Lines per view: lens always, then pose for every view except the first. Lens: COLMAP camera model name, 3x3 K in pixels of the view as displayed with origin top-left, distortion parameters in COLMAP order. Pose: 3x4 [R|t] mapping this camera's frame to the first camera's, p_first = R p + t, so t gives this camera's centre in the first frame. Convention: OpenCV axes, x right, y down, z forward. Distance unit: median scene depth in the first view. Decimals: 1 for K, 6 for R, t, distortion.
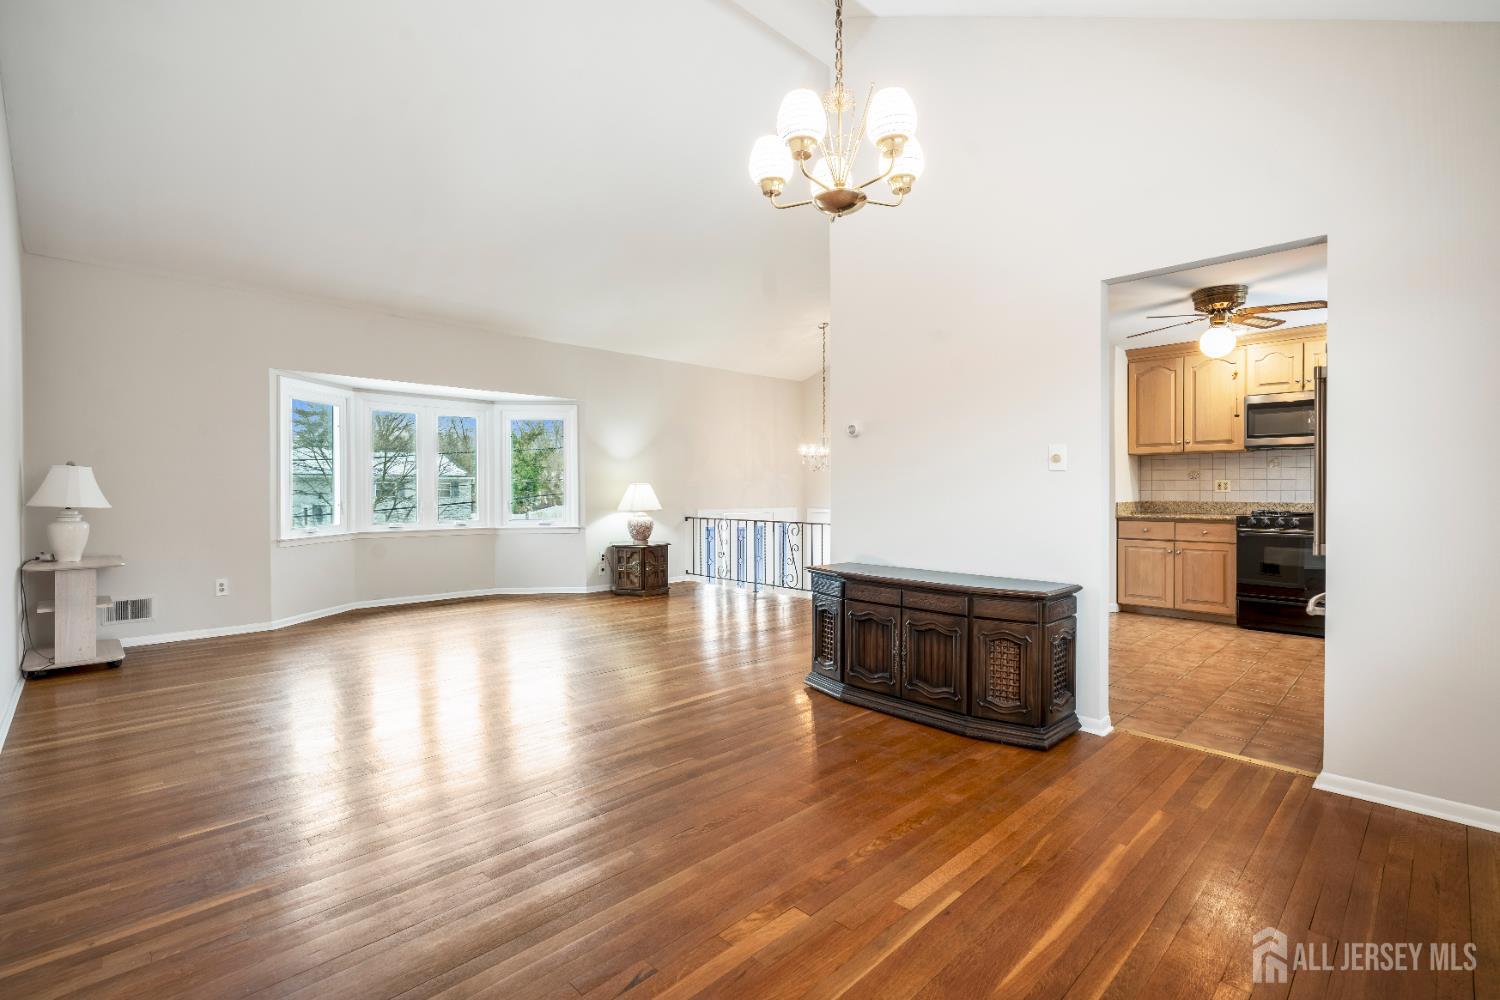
lens RADIAL K [[691.0, 0, 735.7], [0, 691.0, 491.6], [0, 0, 1]] dist [-0.002112, -0.000099]
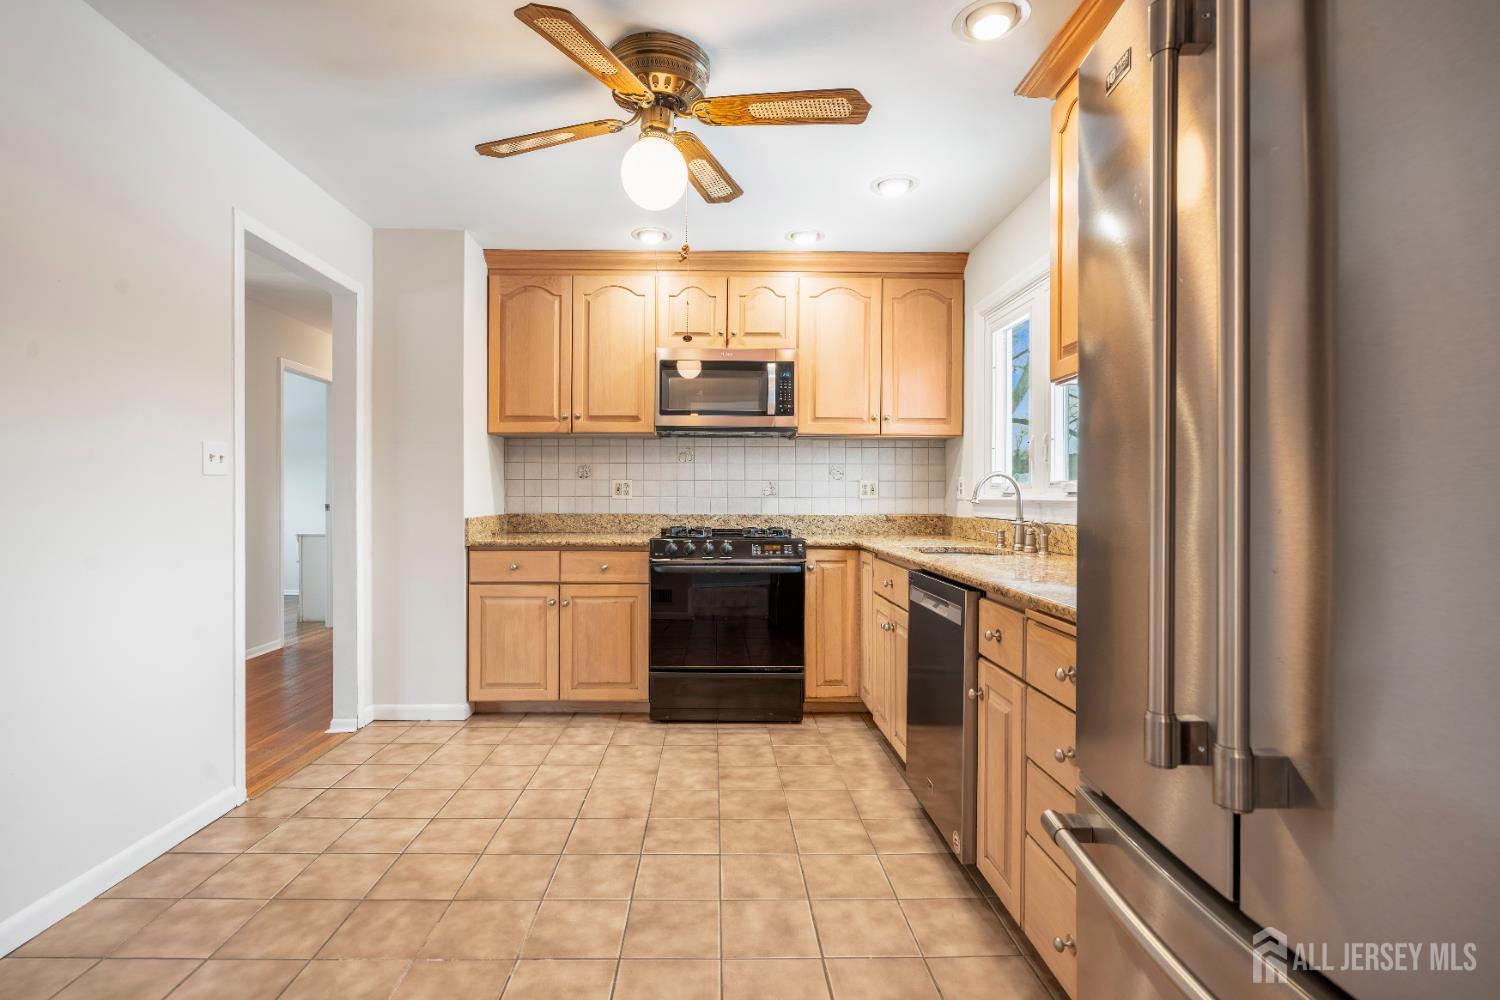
lens RADIAL K [[691.0, 0, 735.4], [0, 691.0, 495.7], [0, 0, 1]] dist [-0.002112, -0.000099]
pose [[0.667321, 0.002864, 0.744765, 0.305551], [-0.001051, 0.999995, -0.002903, -0.000519], [-0.744770, 0.001154, 0.667321, 0.508768]]
